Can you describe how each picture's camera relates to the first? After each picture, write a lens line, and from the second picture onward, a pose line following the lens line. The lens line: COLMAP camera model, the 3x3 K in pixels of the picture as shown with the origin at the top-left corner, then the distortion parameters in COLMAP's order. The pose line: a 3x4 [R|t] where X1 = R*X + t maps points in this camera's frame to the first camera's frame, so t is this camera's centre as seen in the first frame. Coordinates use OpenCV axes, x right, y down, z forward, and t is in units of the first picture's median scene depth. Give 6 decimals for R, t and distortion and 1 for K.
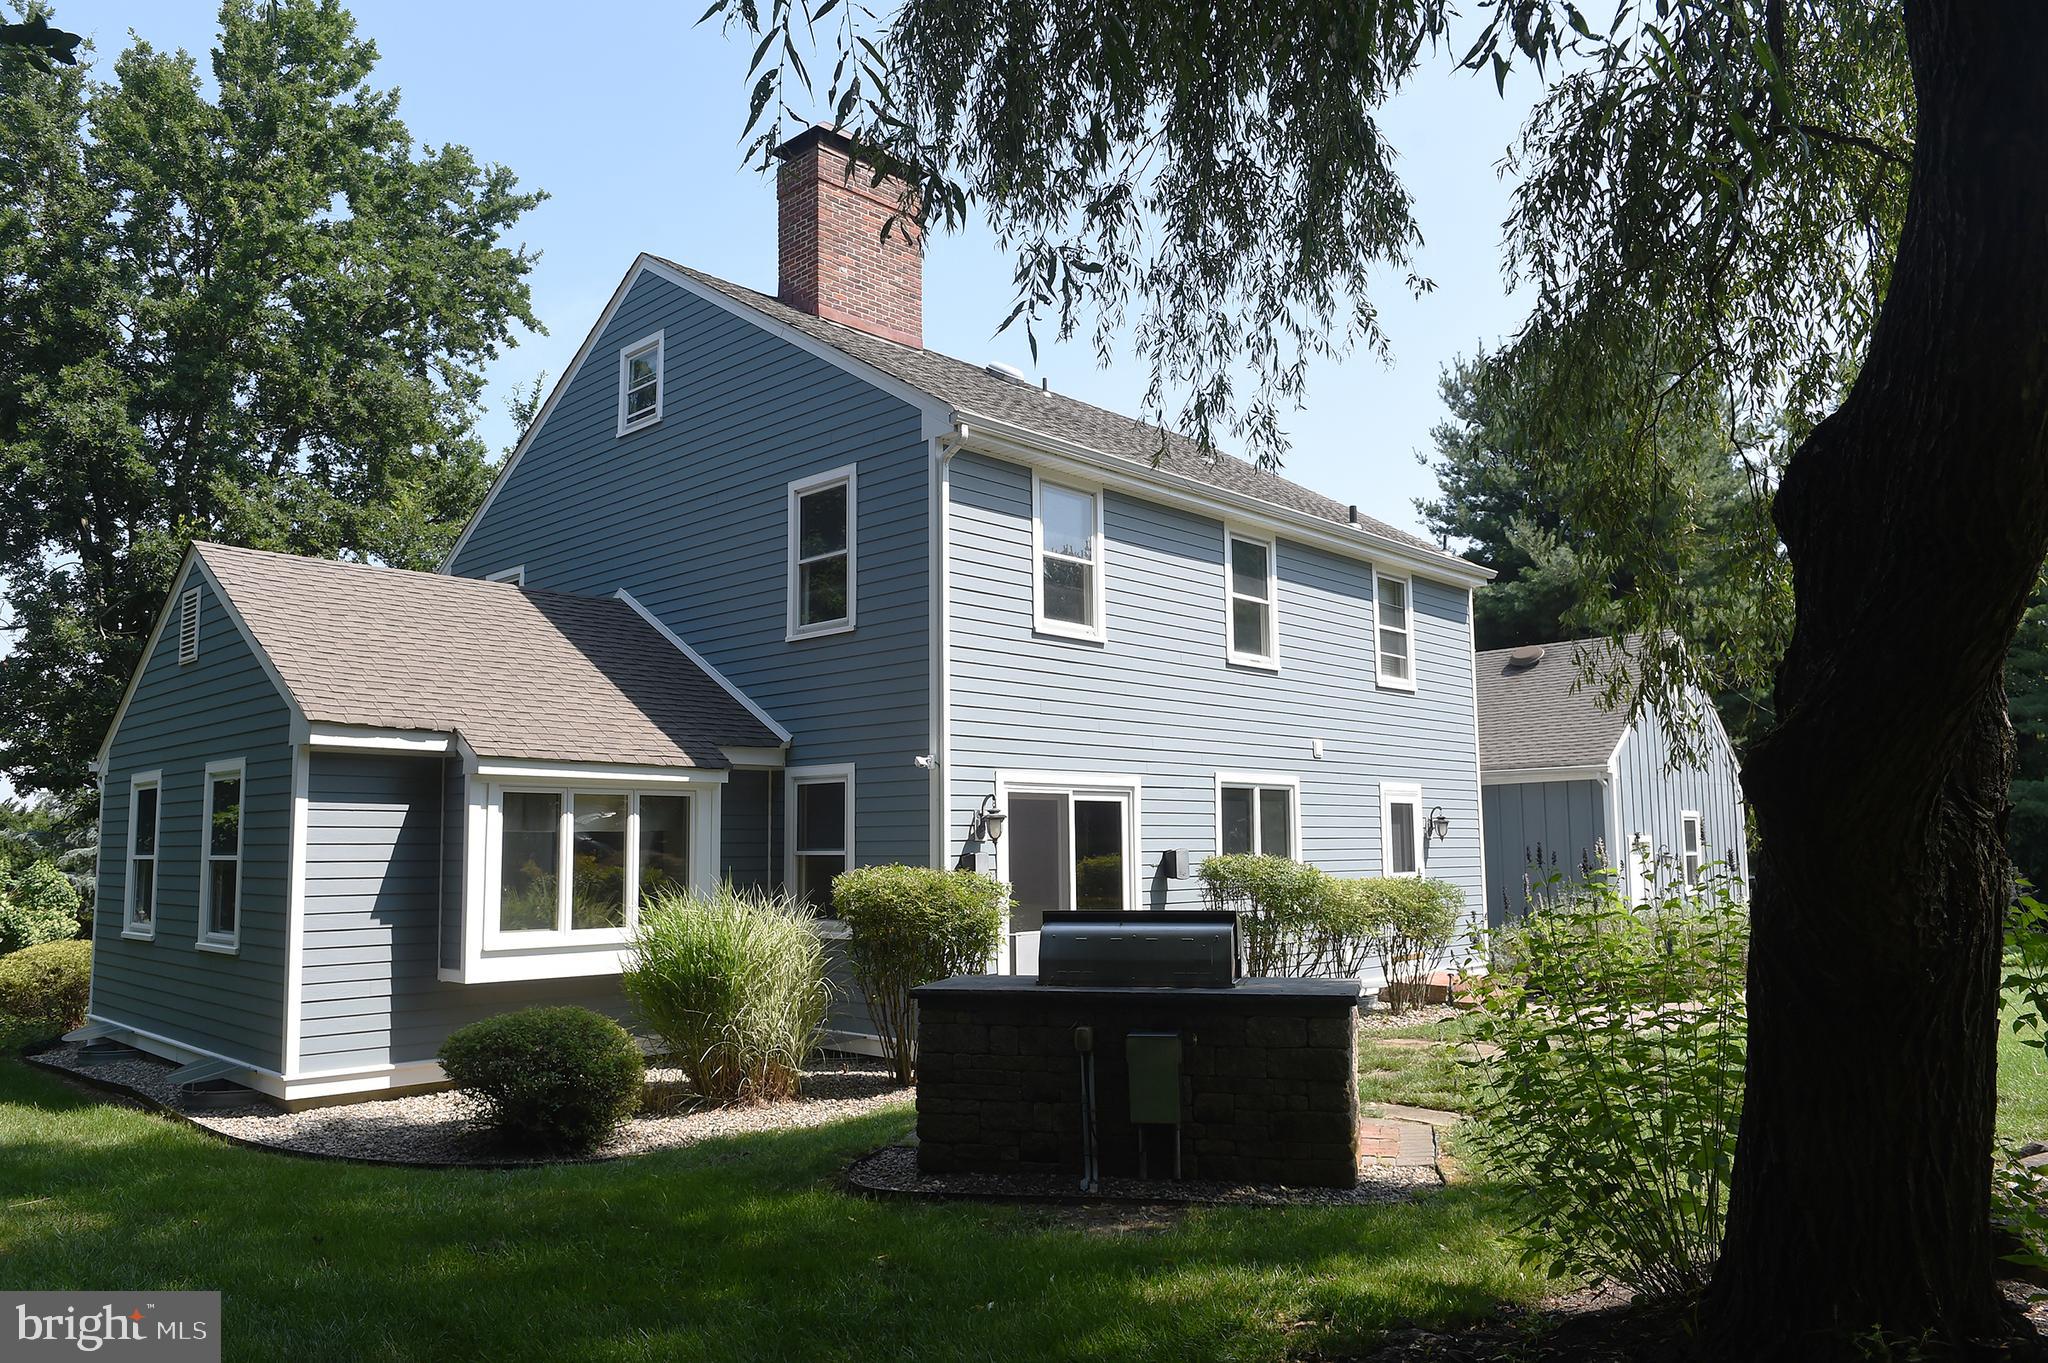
lens RADIAL K [[1396.0, 0, 1024.0], [0, 1396.0, 681.5], [0, 0, 1]] dist [-0.030114, -0.000015]
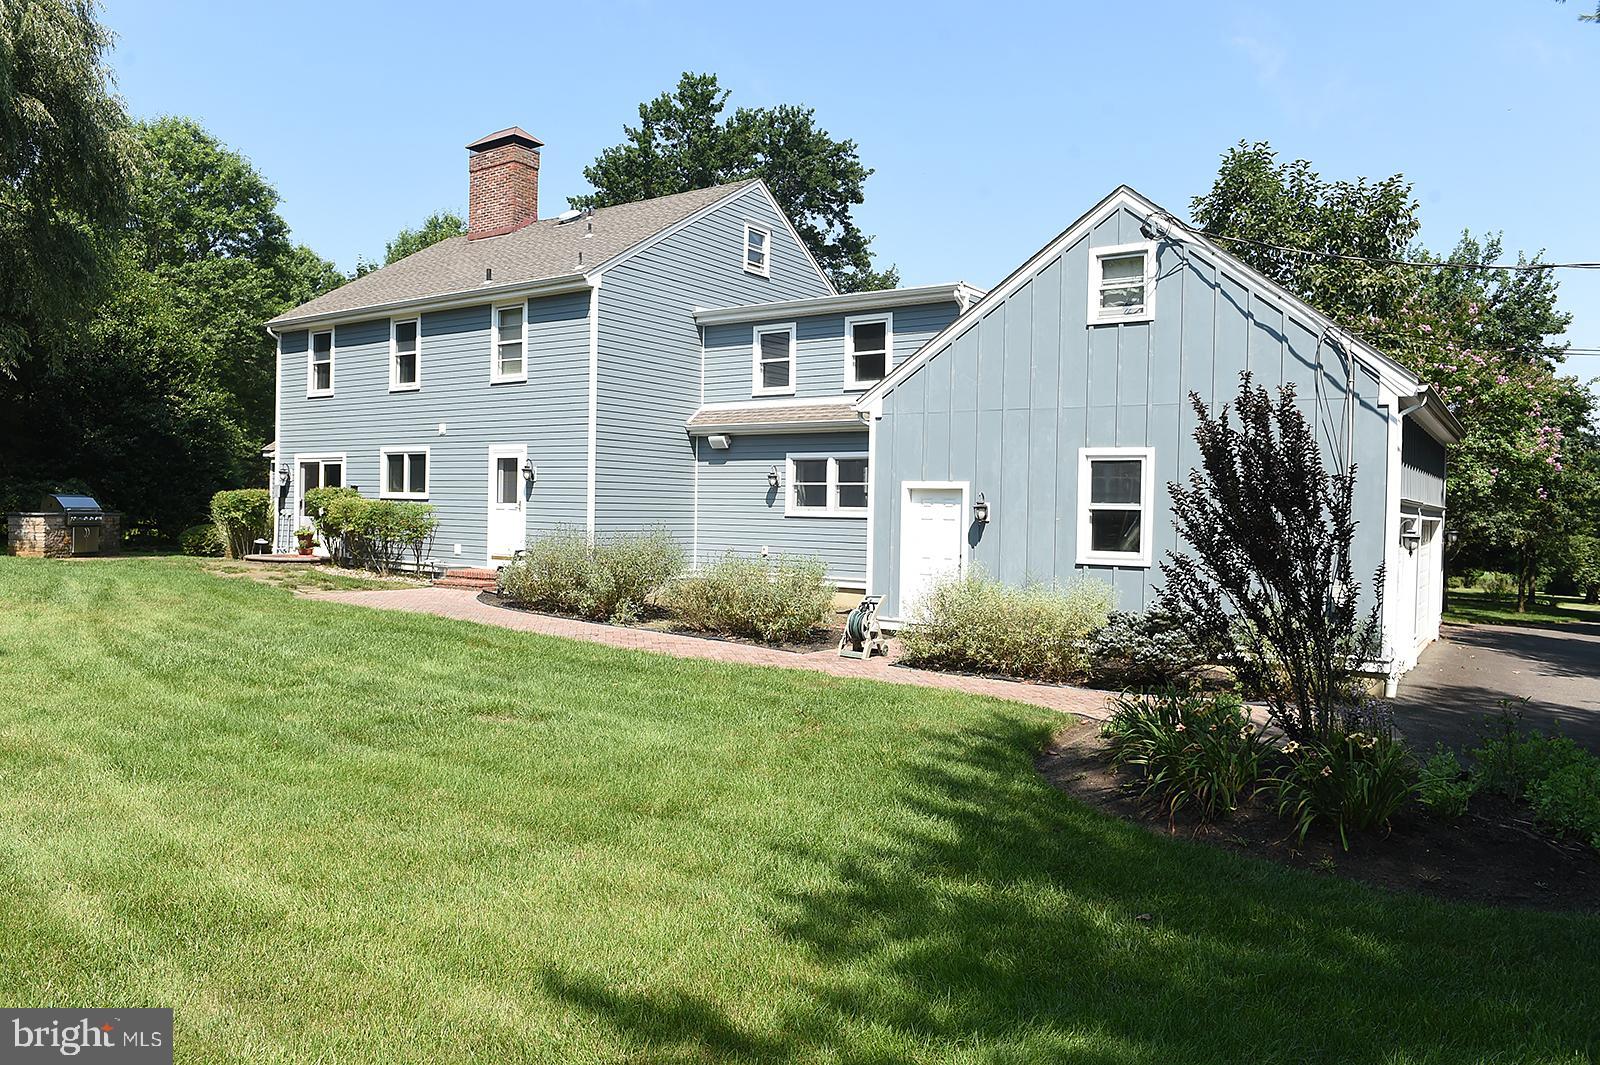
lens RADIAL K [[1090.6, 0, 800.0], [0, 1090.6, 532.5], [0, 0, 1]] dist [-0.030114, -0.000015]
pose [[0.151889, 0.032841, -0.987852, 1.684108], [0.094242, 0.994413, 0.047550, 0.159976], [0.983894, -0.100319, 0.147945, 1.275233]]
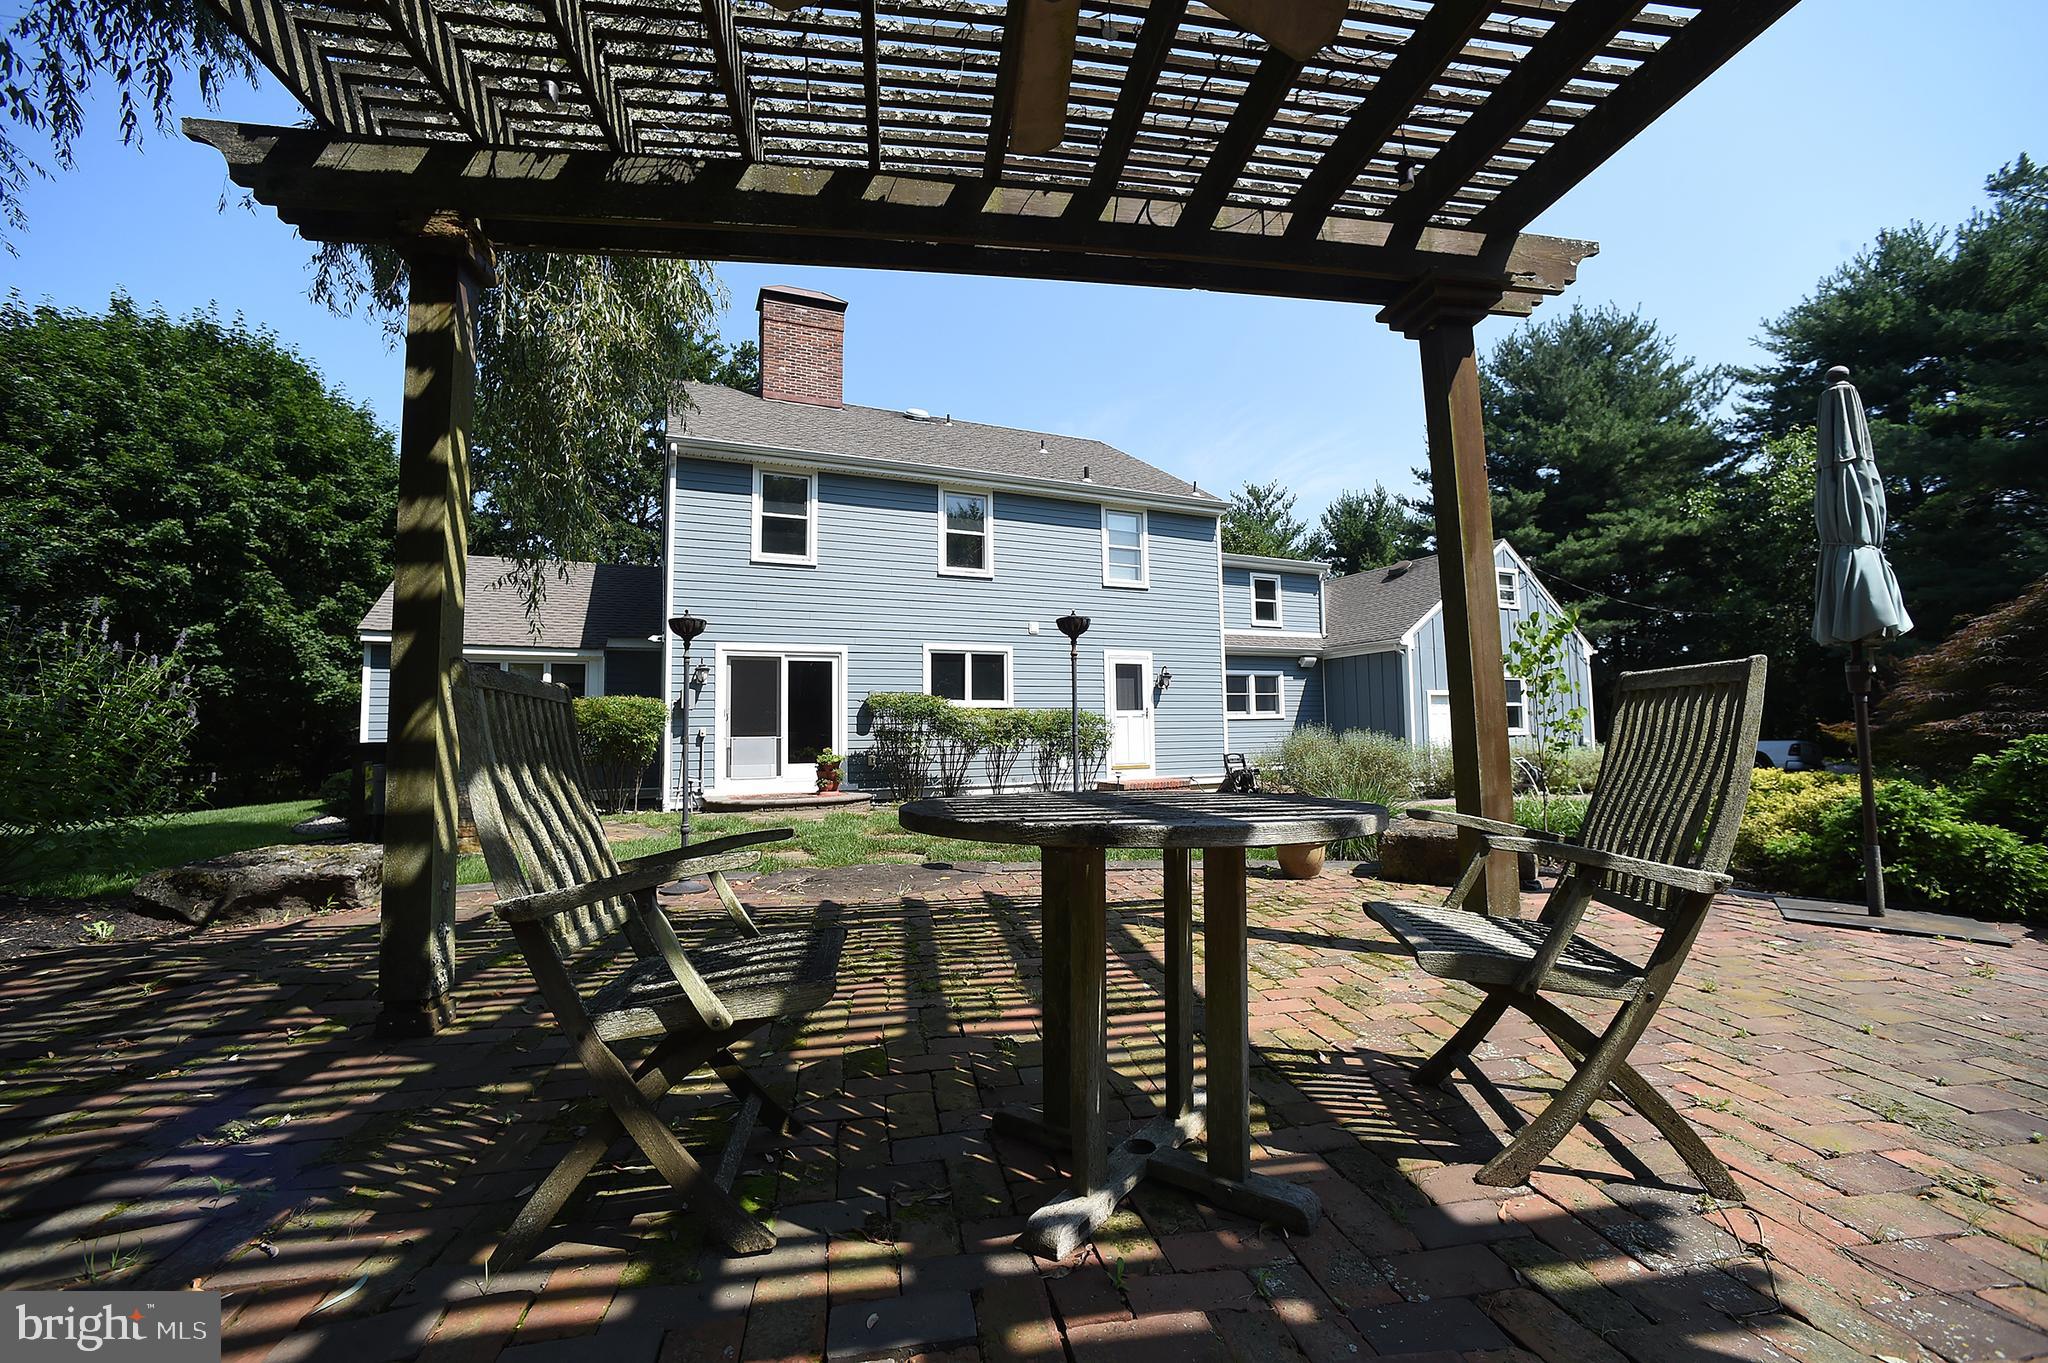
lens RADIAL K [[803.4, 0, 1024.0], [0, 803.4, 681.5], [0, 0, 1]] dist [-0.032369, 0.000419]
pose [[0.922089, -0.028106, -0.385956, 0.562871], [0.051285, 0.997437, 0.049890, 0.064813], [0.383565, -0.065796, 0.921167, 0.186162]]
